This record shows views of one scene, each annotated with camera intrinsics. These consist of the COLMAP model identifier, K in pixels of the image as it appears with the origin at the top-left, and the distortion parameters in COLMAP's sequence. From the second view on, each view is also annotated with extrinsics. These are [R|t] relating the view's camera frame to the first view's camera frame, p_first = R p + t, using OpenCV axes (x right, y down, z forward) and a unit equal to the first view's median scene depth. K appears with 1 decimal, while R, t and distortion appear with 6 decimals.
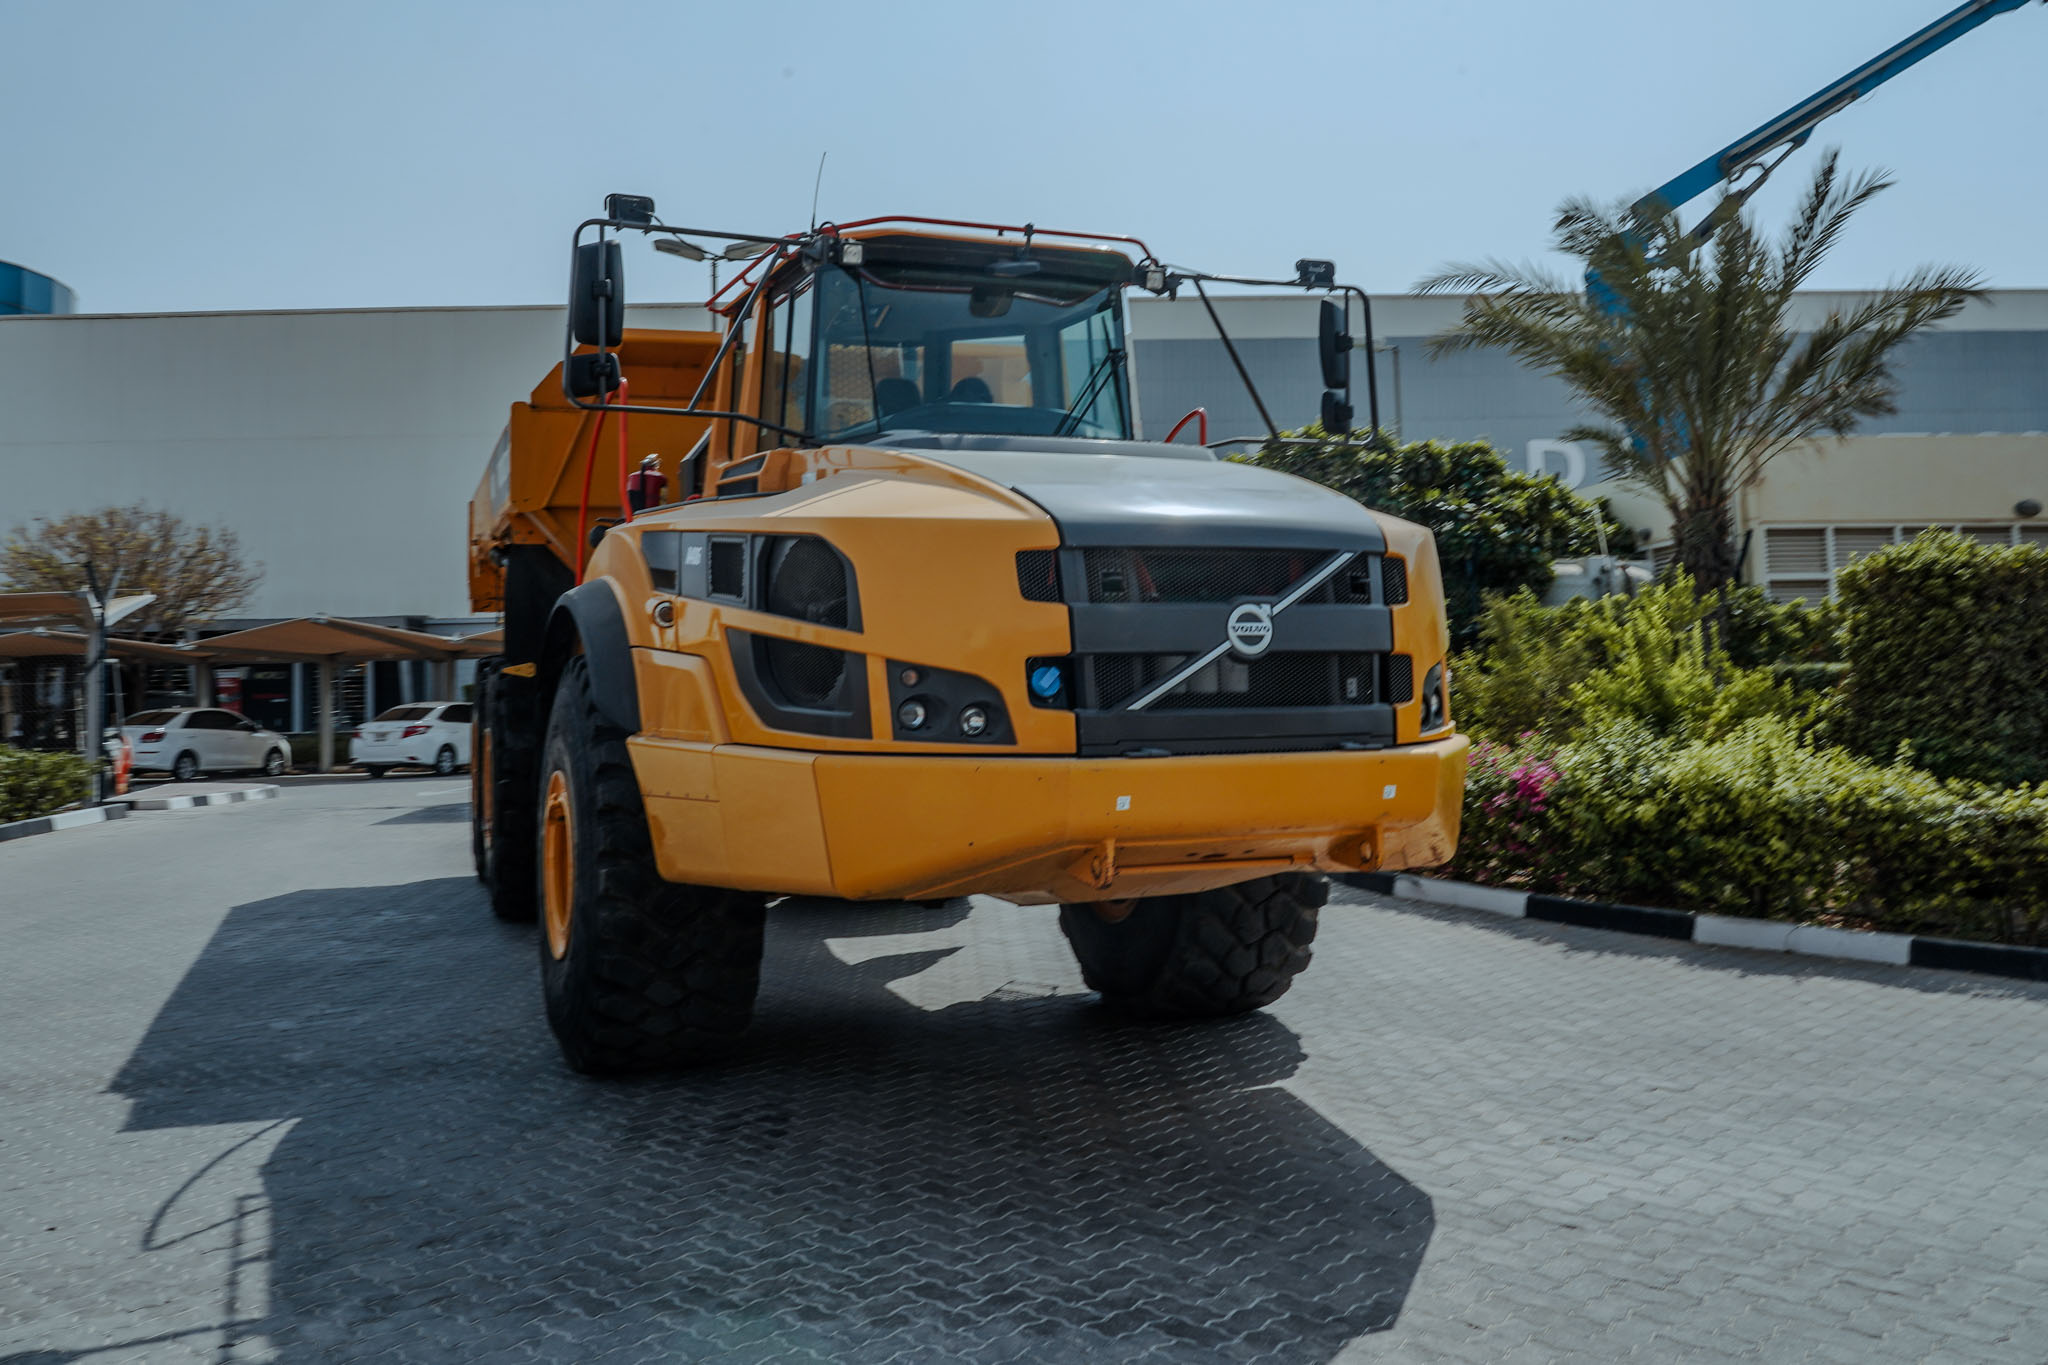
lens RADIAL K [[1797.0, 0, 975.9], [0, 1797.0, 604.6], [0, 0, 1]] dist [-0.025394, 0.015799]
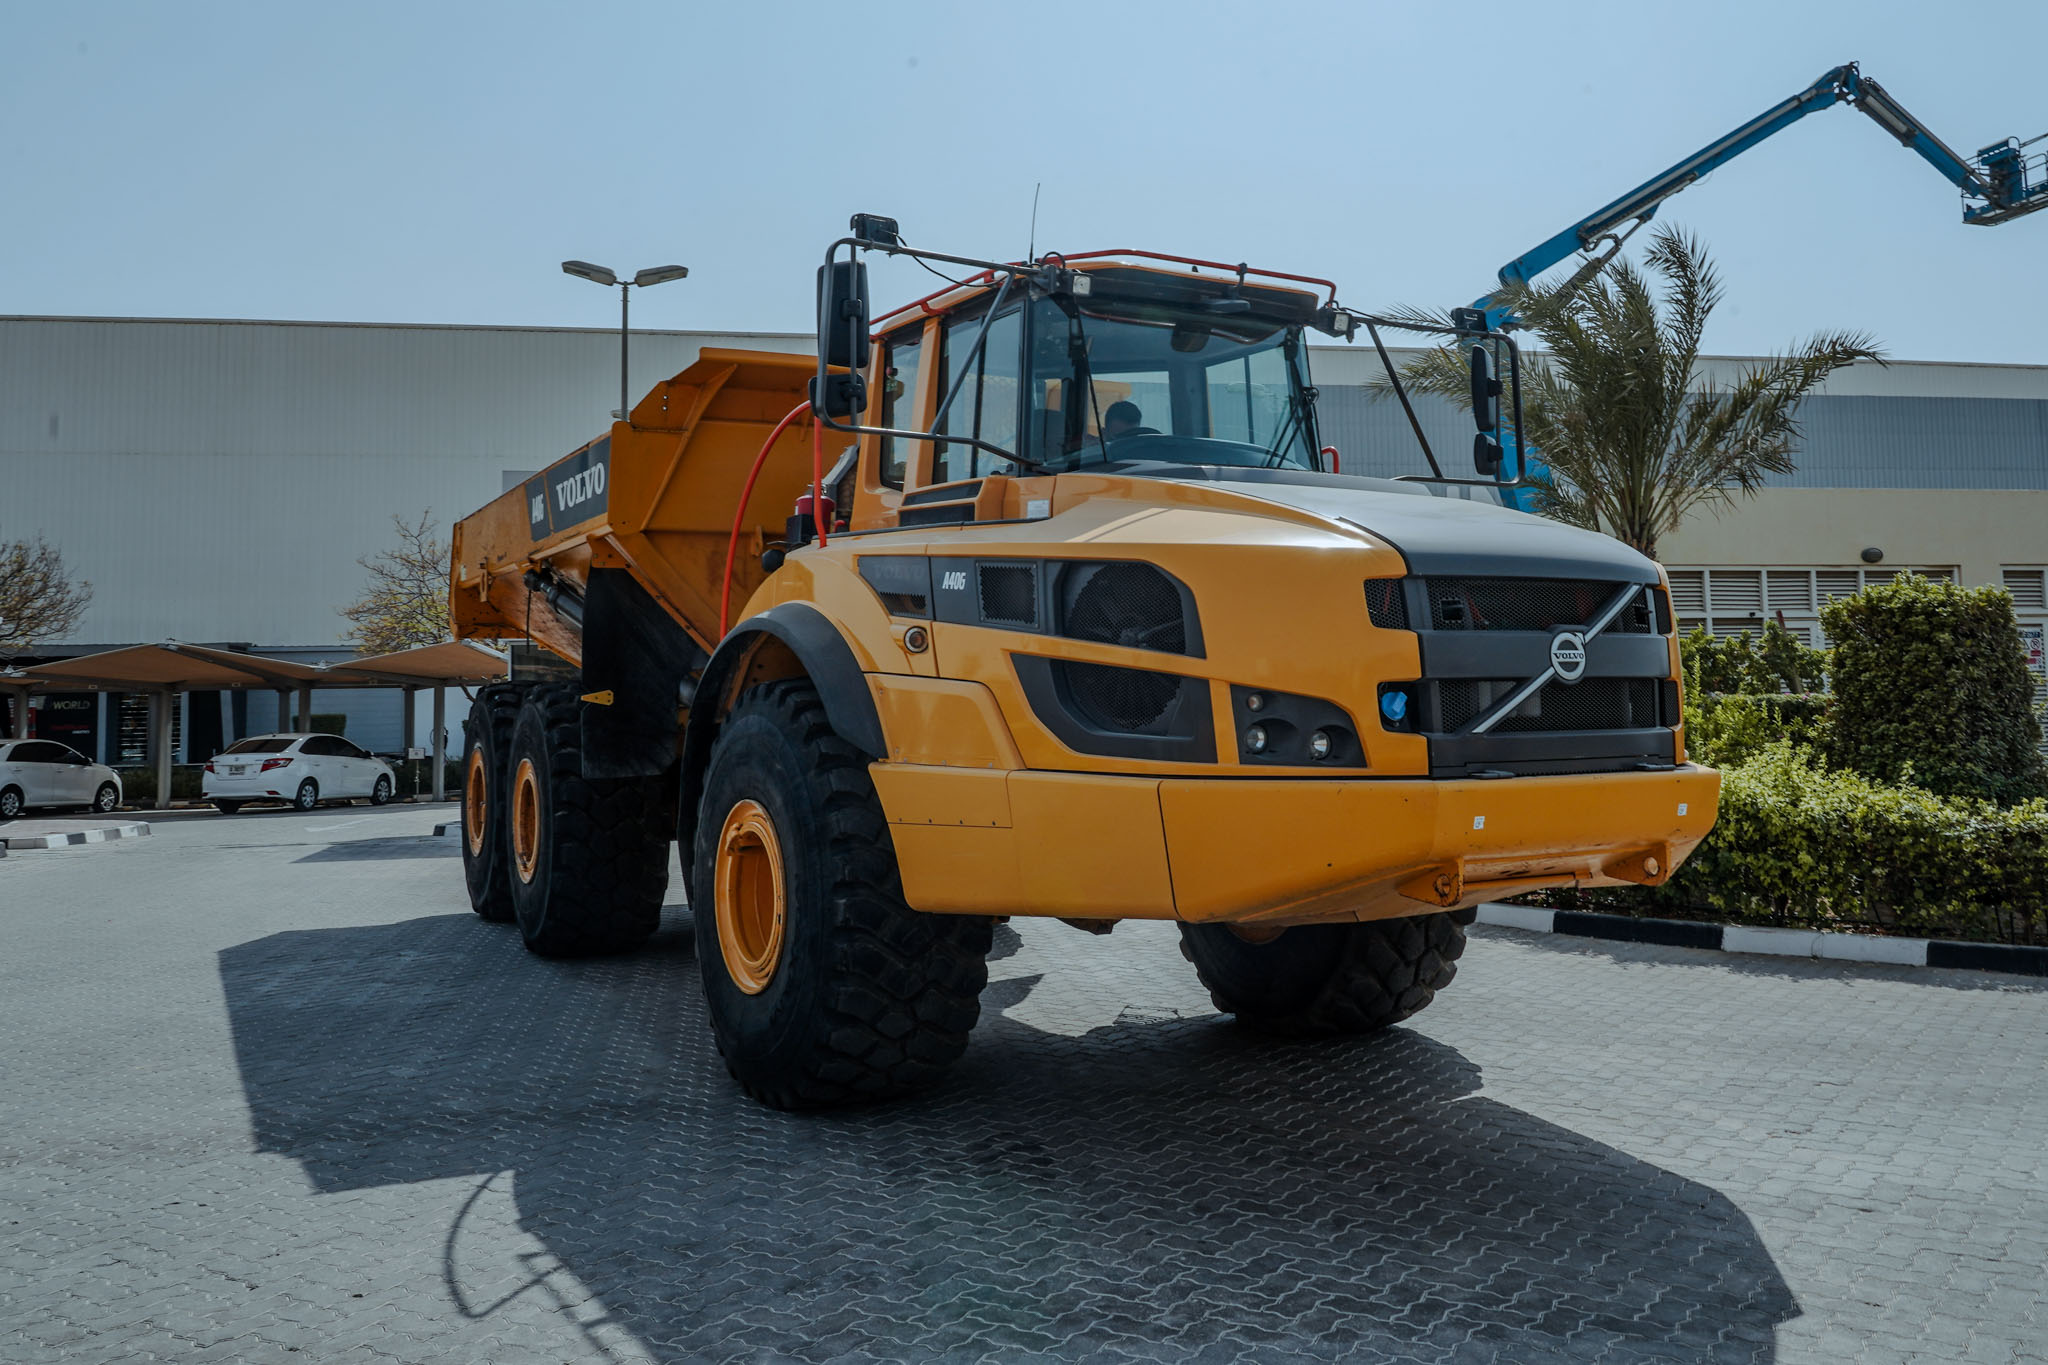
lens RADIAL K [[1768.5, 0, 1094.5], [0, 1768.5, 588.2], [0, 0, 1]] dist [-0.038241, 0.026714]
pose [[0.984254, 0.012240, 0.176336, -0.217235], [-0.007321, 0.999566, -0.028523, 0.003783], [-0.176609, 0.026782, 0.983917, 0.020917]]
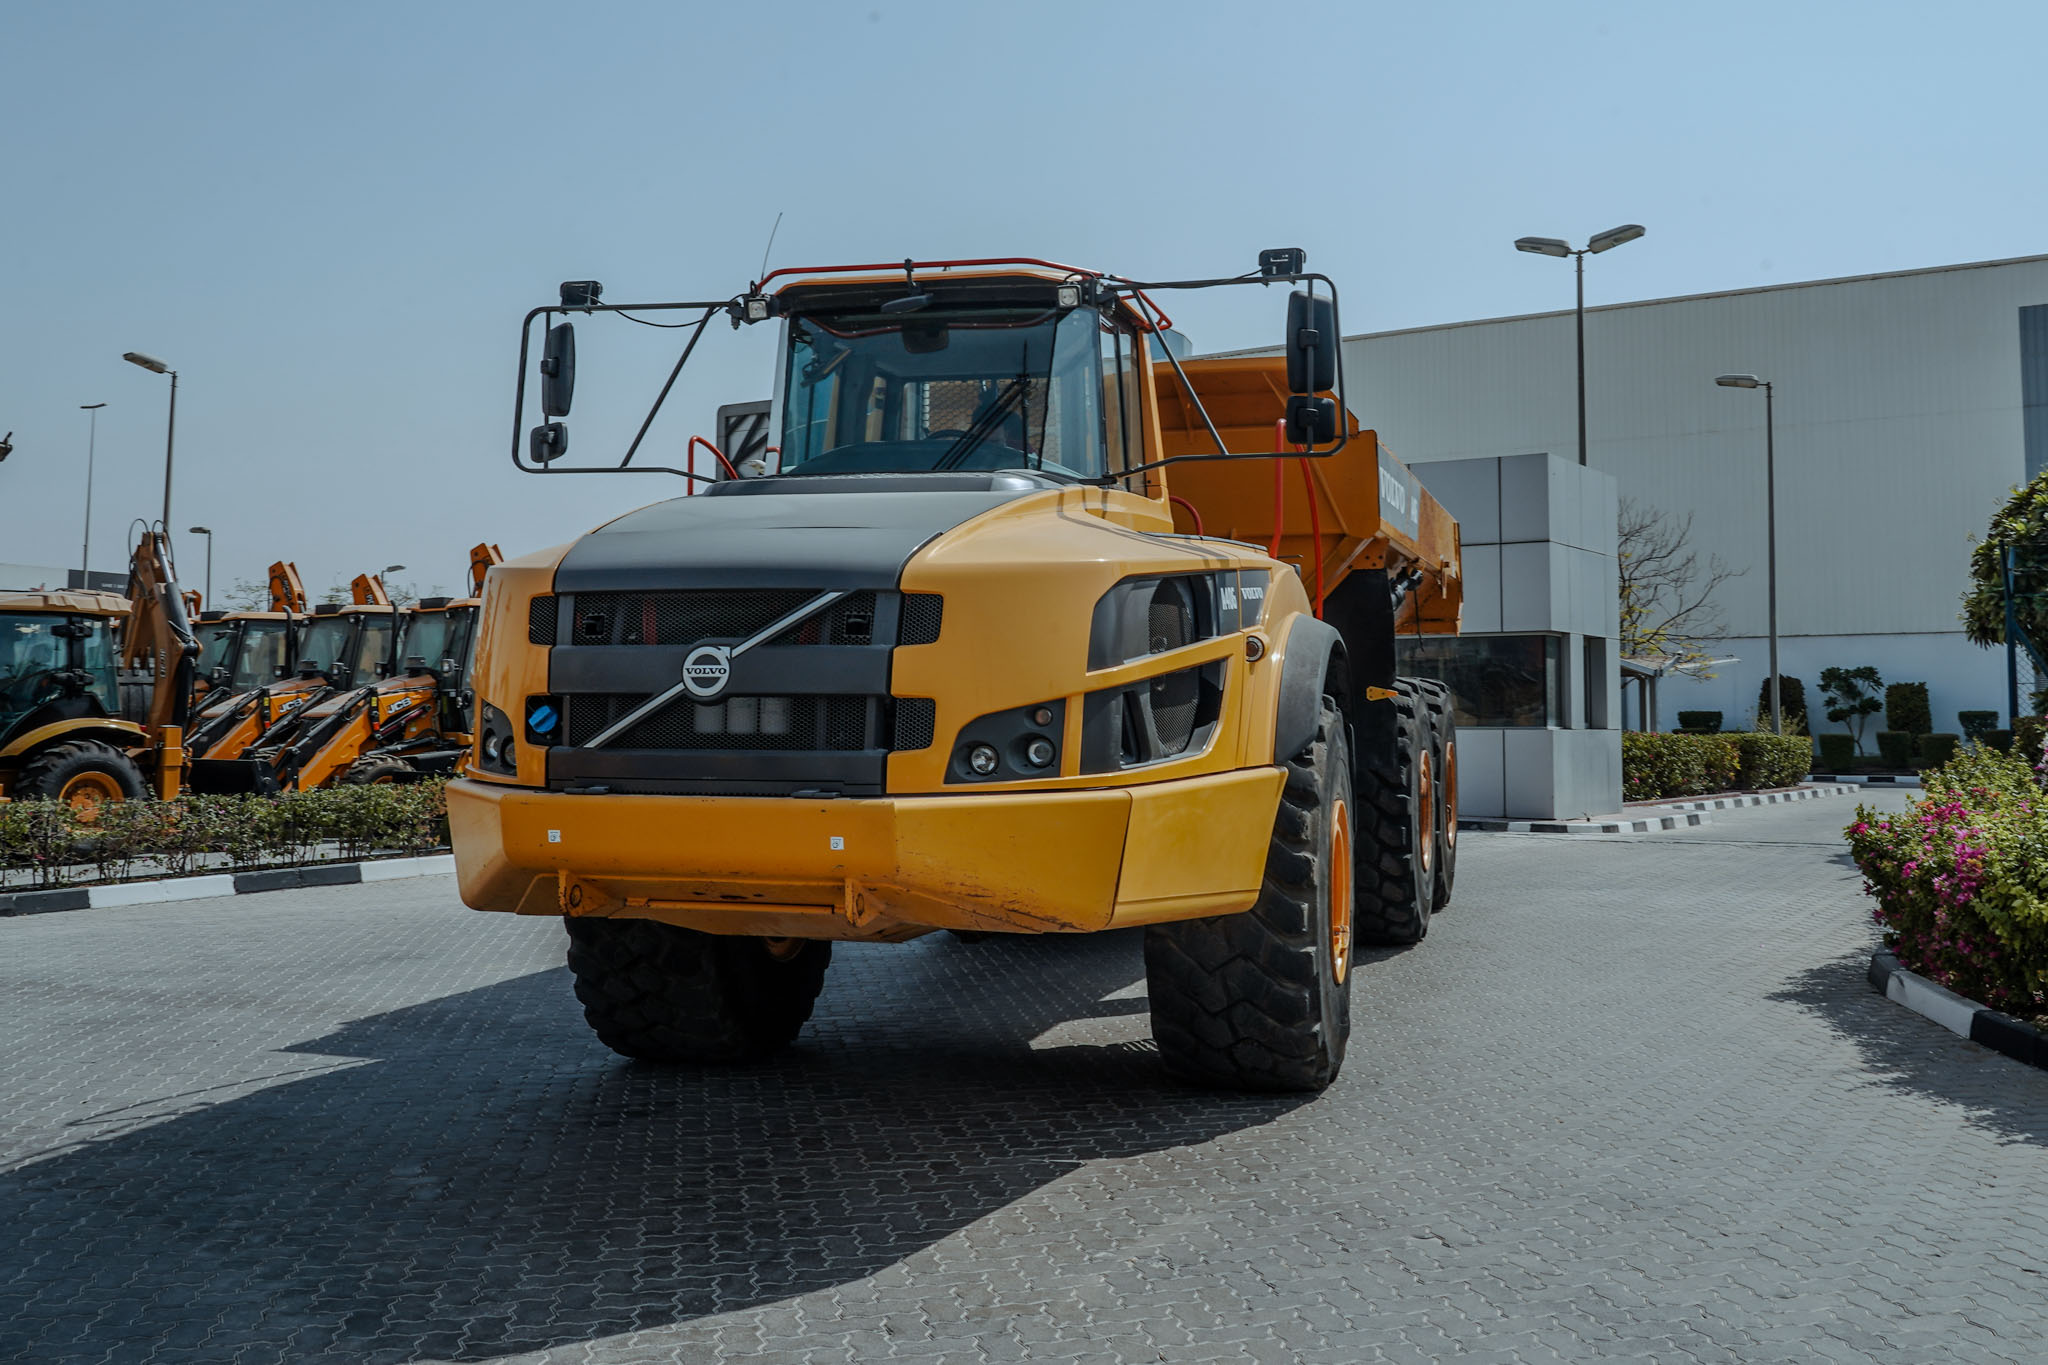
lens RADIAL K [[1871.2, 0, 1026.0], [0, 1871.2, 619.8], [0, 0, 1]] dist [-0.031154, 0.000000]
pose [[0.812541, -0.008817, -0.582837, 0.646676], [0.008602, 0.999958, -0.003135, -0.007384], [0.582840, -0.002466, 0.812583, 0.183086]]
